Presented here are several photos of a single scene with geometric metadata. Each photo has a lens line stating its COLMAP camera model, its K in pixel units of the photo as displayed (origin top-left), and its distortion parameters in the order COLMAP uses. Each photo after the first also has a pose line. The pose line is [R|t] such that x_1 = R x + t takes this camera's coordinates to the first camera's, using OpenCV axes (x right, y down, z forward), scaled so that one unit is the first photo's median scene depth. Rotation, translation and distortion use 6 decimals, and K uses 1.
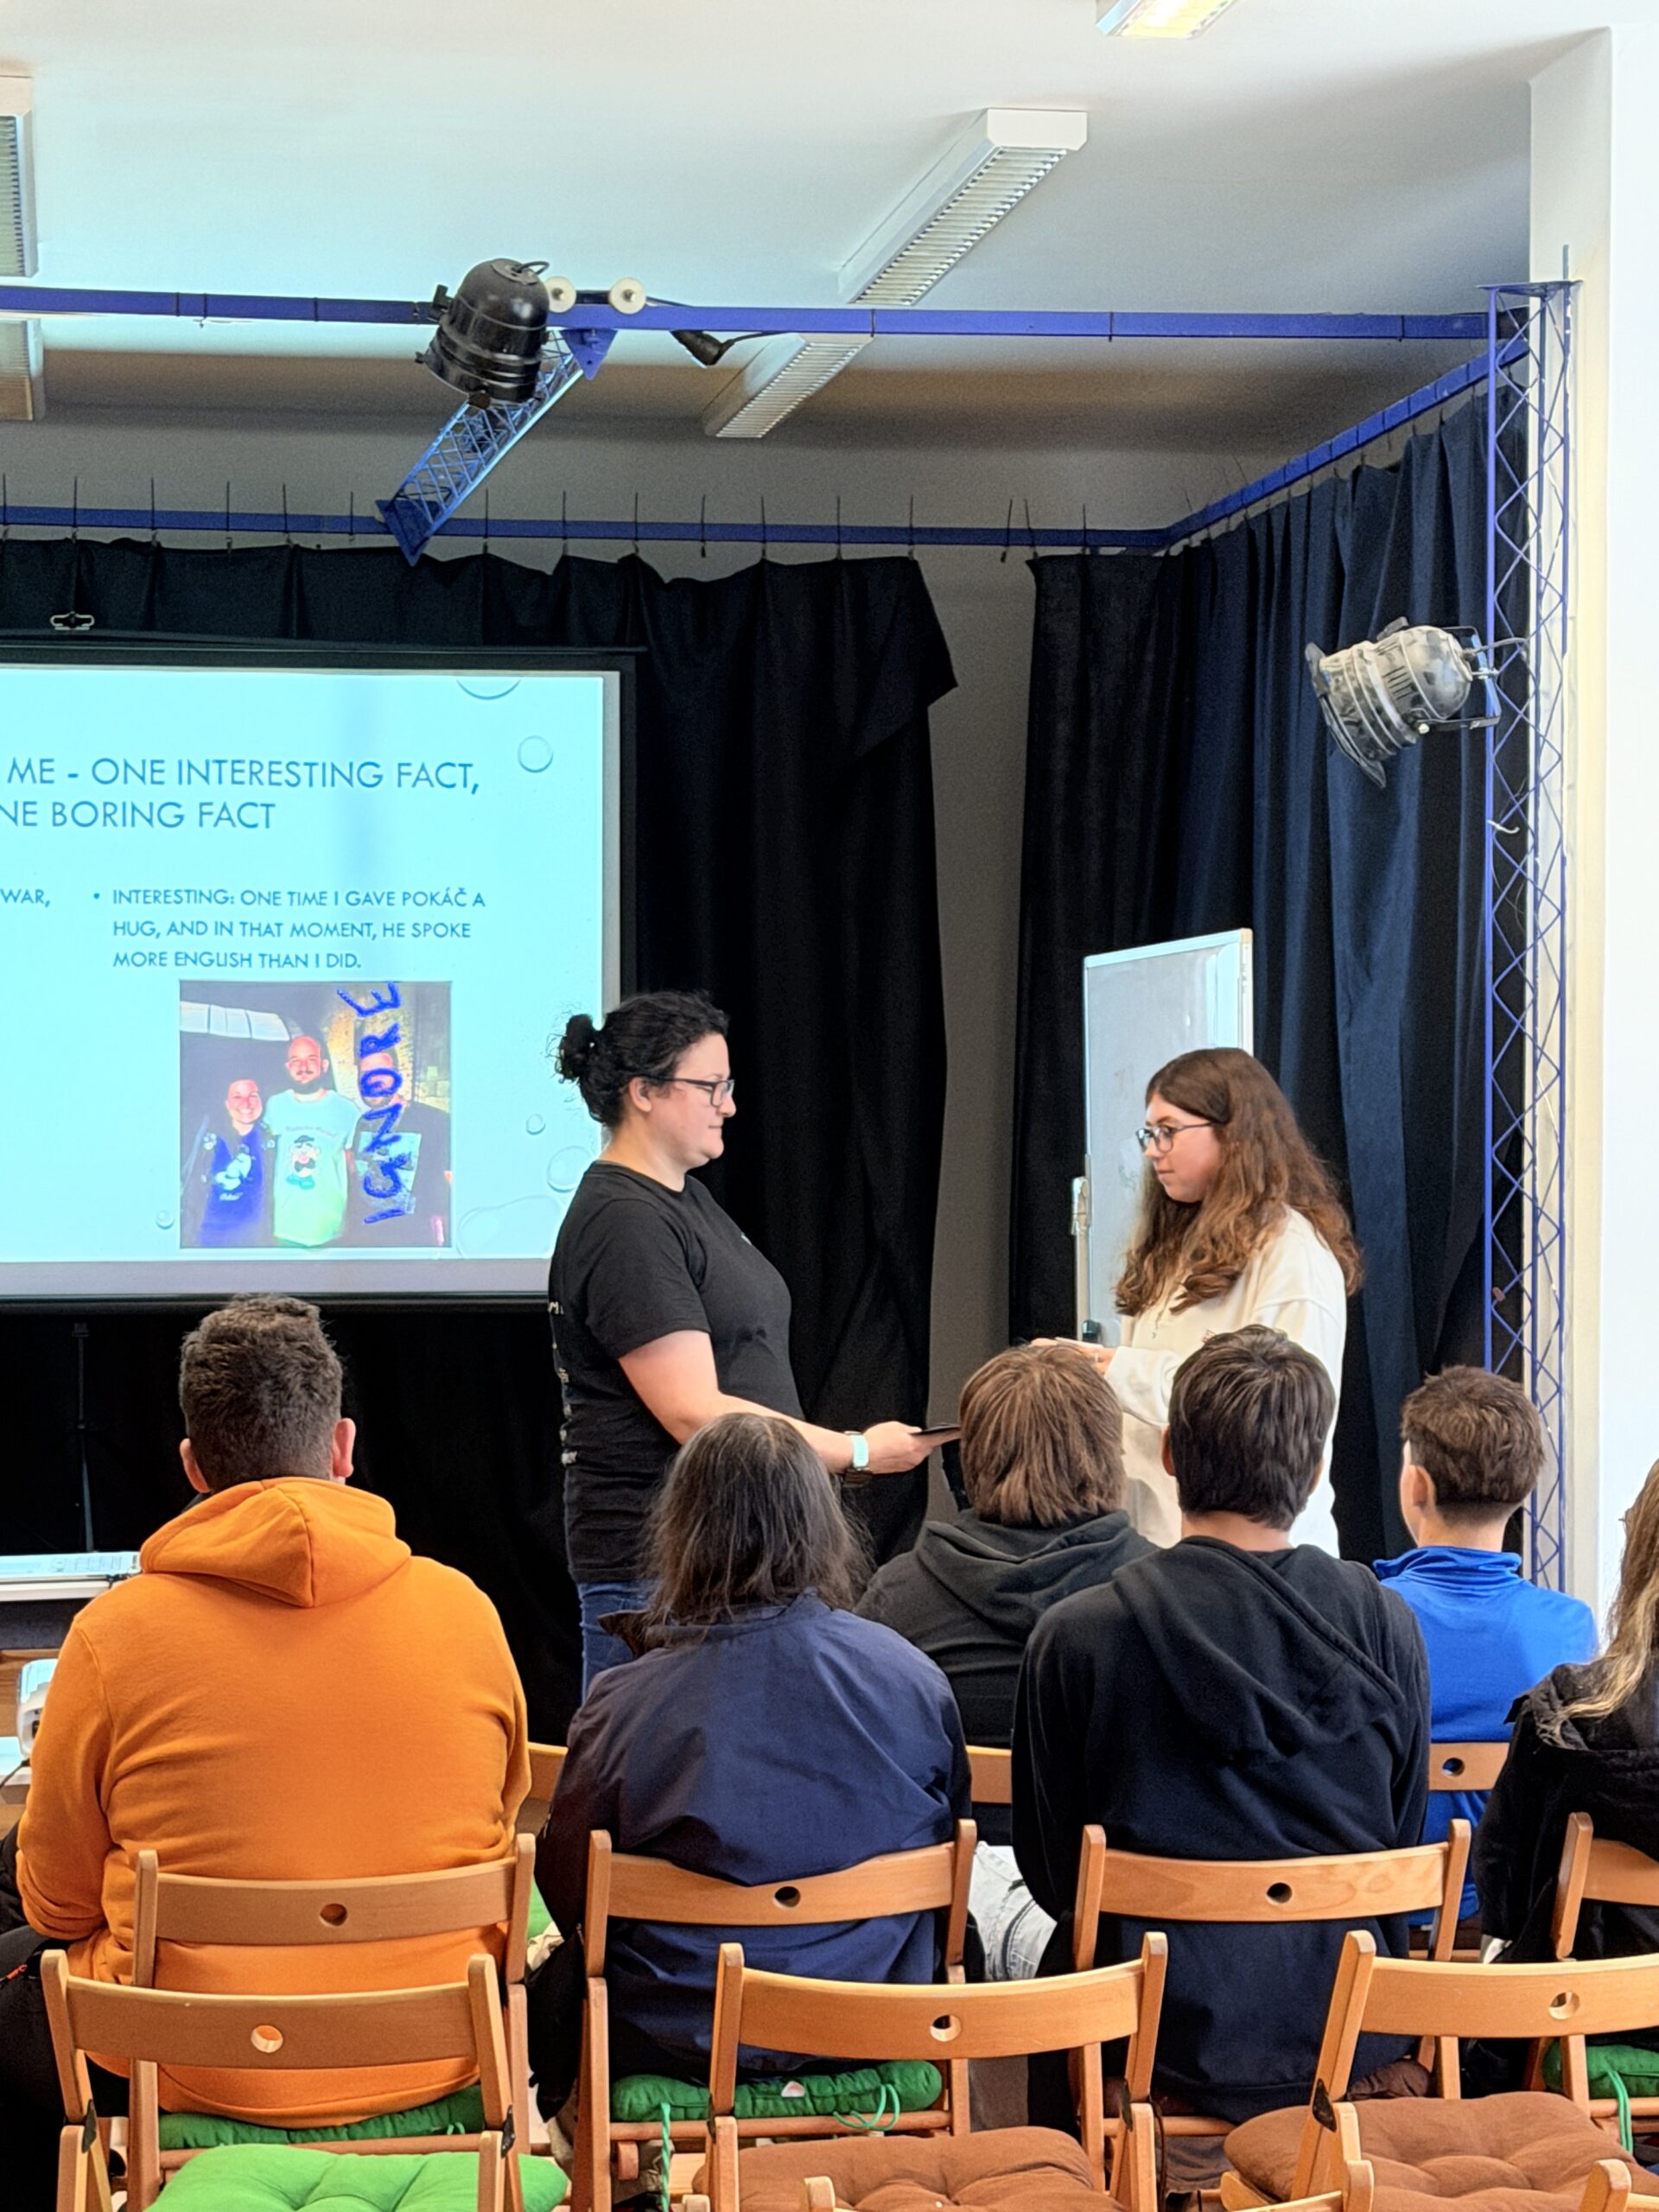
lens RADIAL K [[4390.4, 0, 829.5], [0, 4390.4, 1115.3], [0, 0, 1]] dist [0.055503, 0.000000]
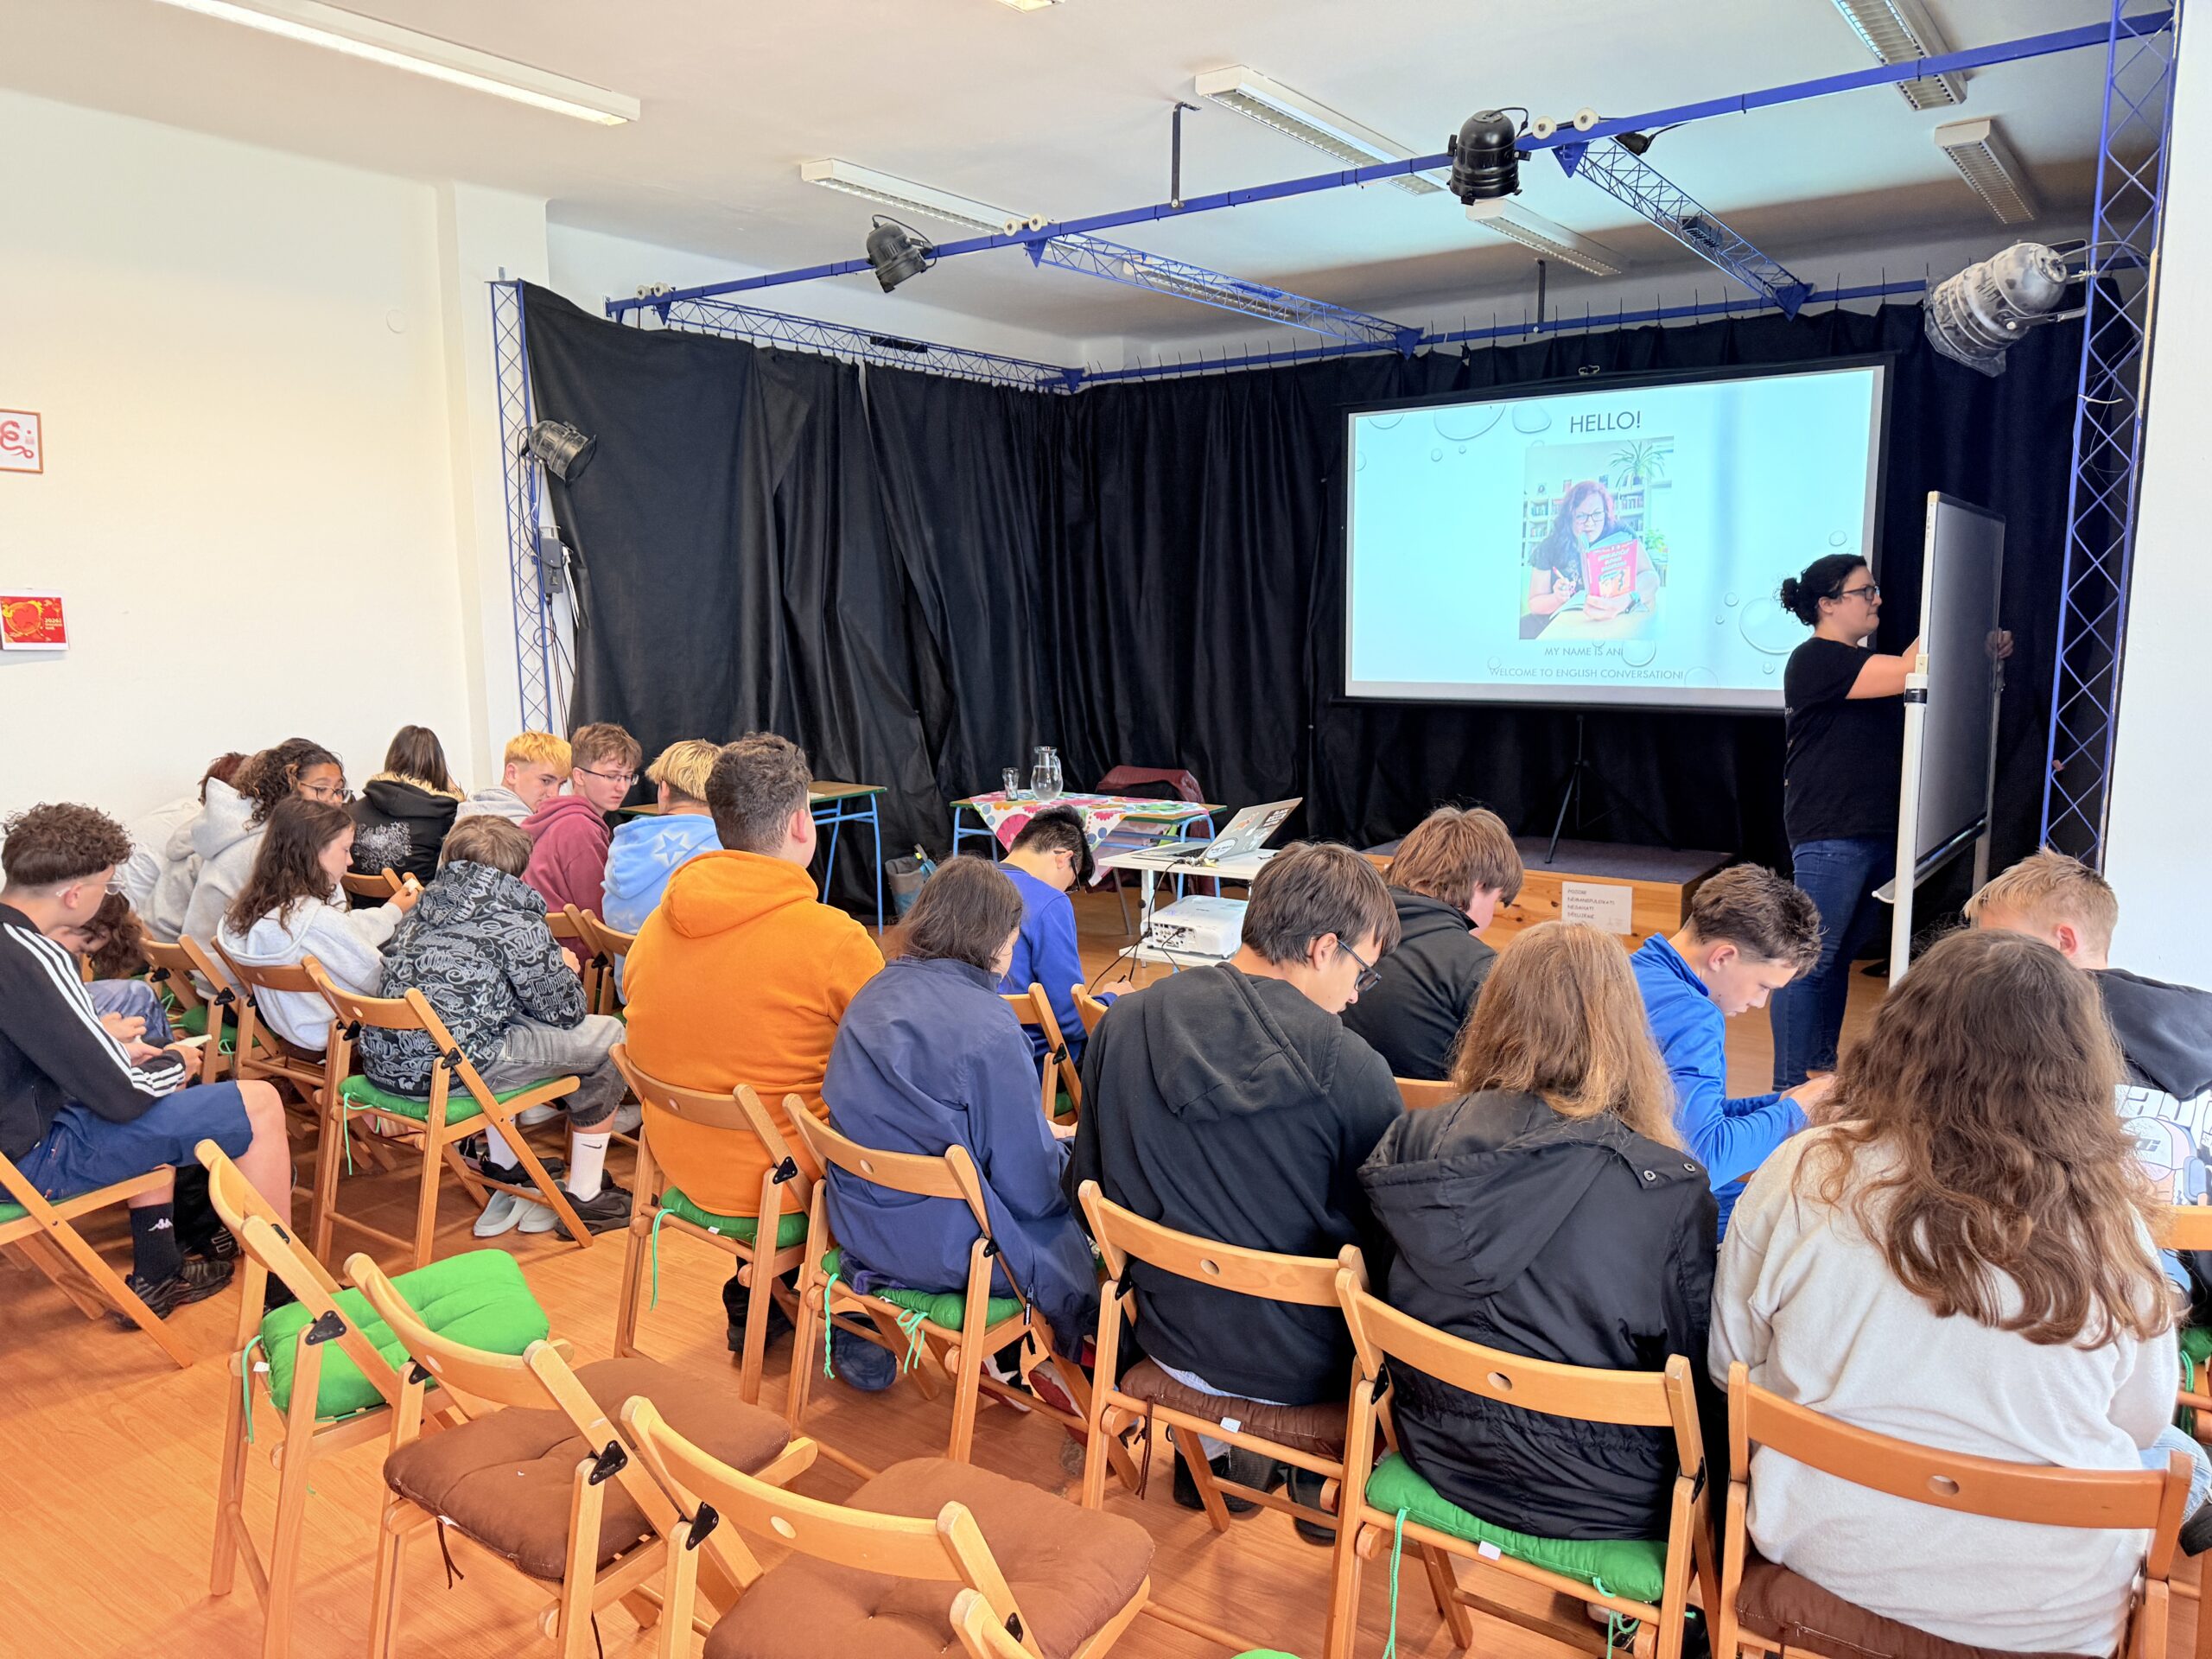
lens RADIAL K [[1511.9, 0, 1095.2], [0, 1511.9, 835.9], [0, 0, 1]] dist [0.019061, -0.024082]
pose [[0.705832, 0.106314, -0.700356, 0.252046], [0.000525, 0.988595, 0.150597, -0.006534], [0.708379, -0.106664, 0.697726, 0.445146]]
